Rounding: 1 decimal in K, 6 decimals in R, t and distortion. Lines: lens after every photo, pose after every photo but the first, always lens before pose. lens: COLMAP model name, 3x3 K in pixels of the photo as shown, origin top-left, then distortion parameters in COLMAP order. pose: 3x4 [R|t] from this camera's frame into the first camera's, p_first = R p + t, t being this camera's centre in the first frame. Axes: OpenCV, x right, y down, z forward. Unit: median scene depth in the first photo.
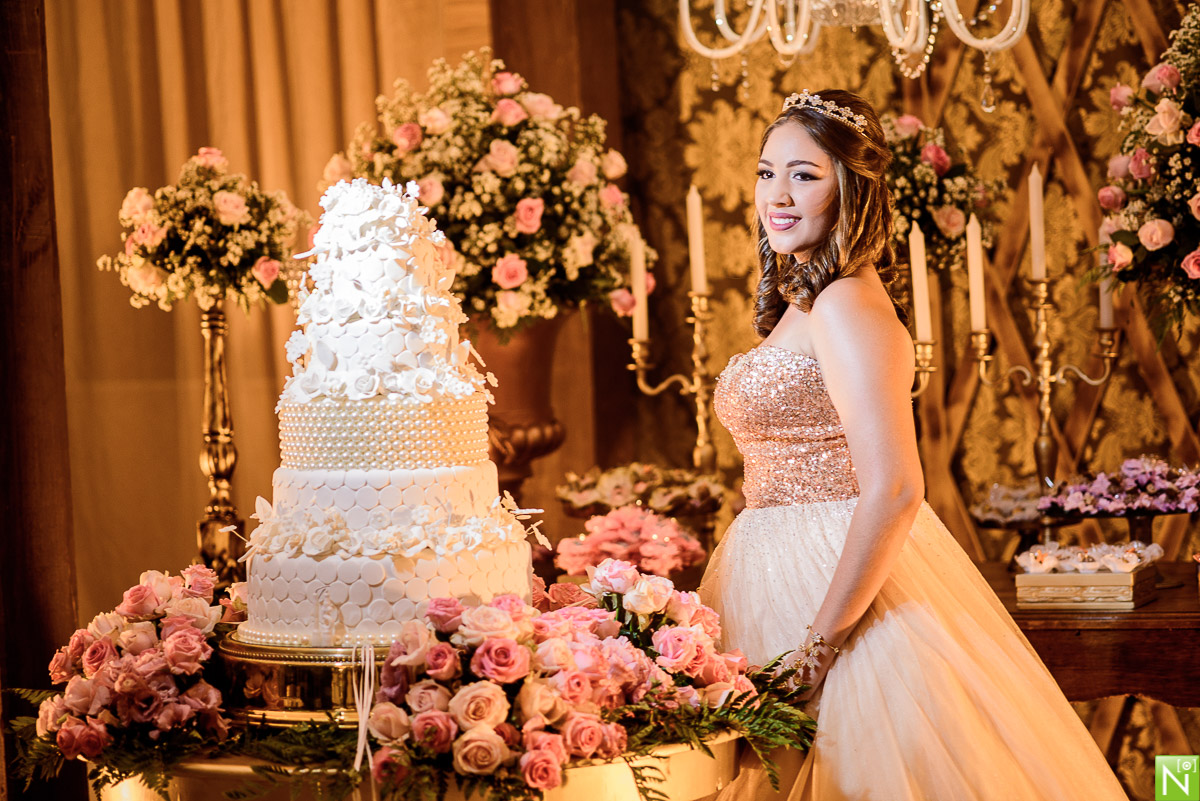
lens RADIAL K [[3621.5, 0, 604.8], [0, 3621.5, 406.1], [0, 0, 1]] dist [0.048368, 0.000000]
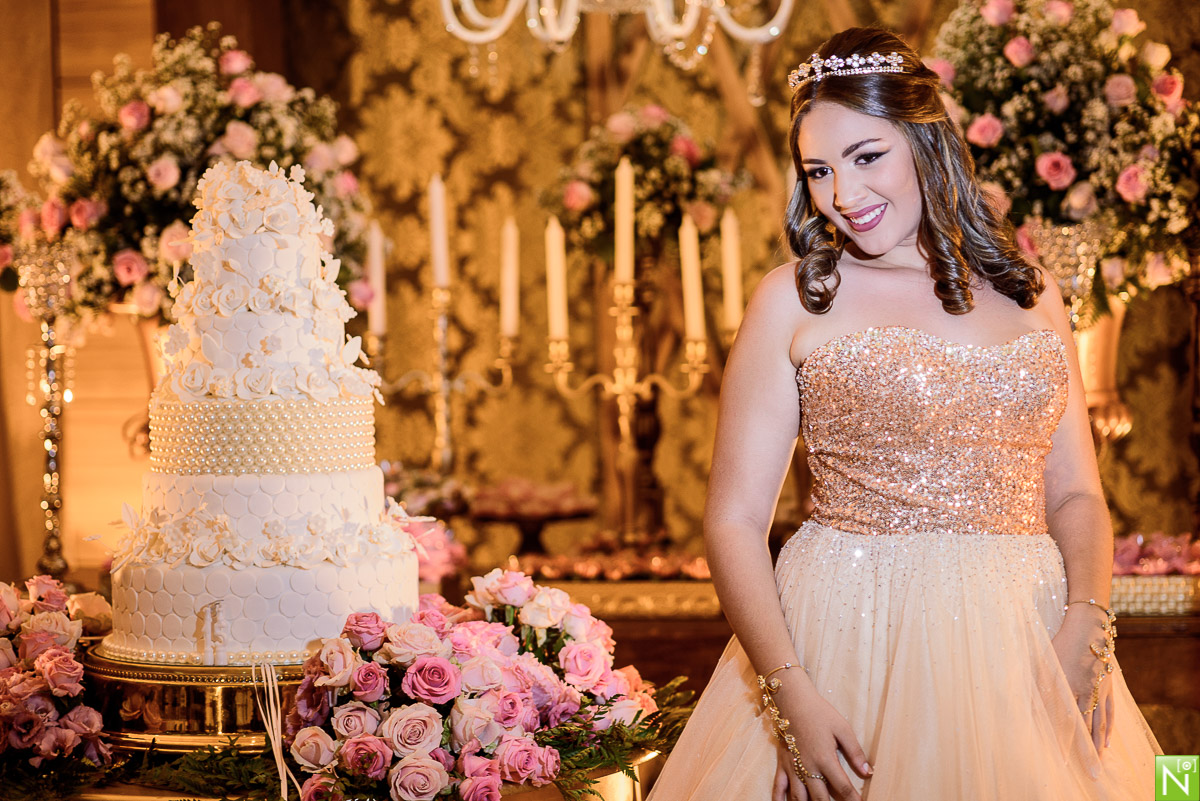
lens RADIAL K [[3621.5, 0, 597.7], [0, 3621.5, 397.4], [0, 0, 1]] dist [0.048368, 0.000000]
pose [[0.985055, 0.008489, 0.172033, -0.101045], [-0.008568, 0.999963, -0.000287, -0.001900], [-0.172029, -0.001191, 0.985091, 0.049955]]
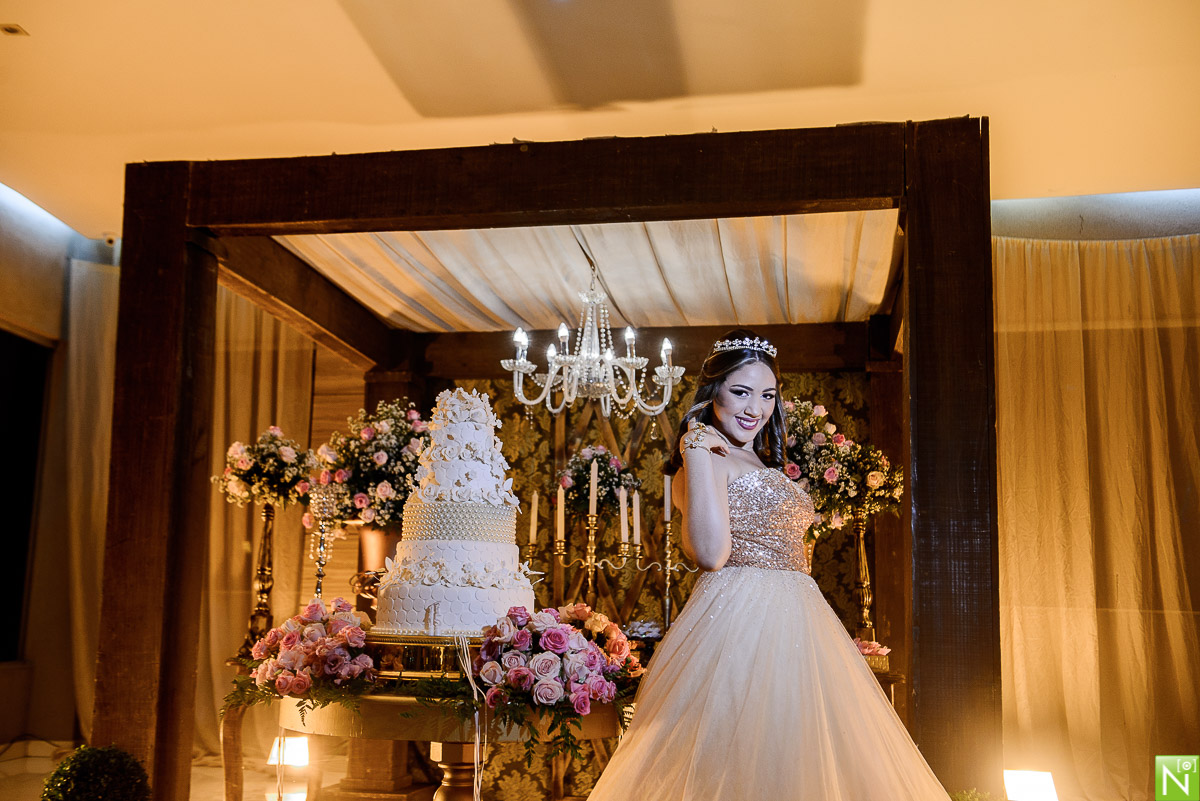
lens RADIAL K [[1384.8, 0, 590.8], [0, 1384.8, 392.2], [0, 0, 1]] dist [0.098026, 0.000000]
pose [[0.966112, 0.097027, 0.239195, -0.127446], [-0.046994, 0.977292, -0.206622, 0.061953], [-0.253811, 0.188380, 0.948732, 0.221302]]
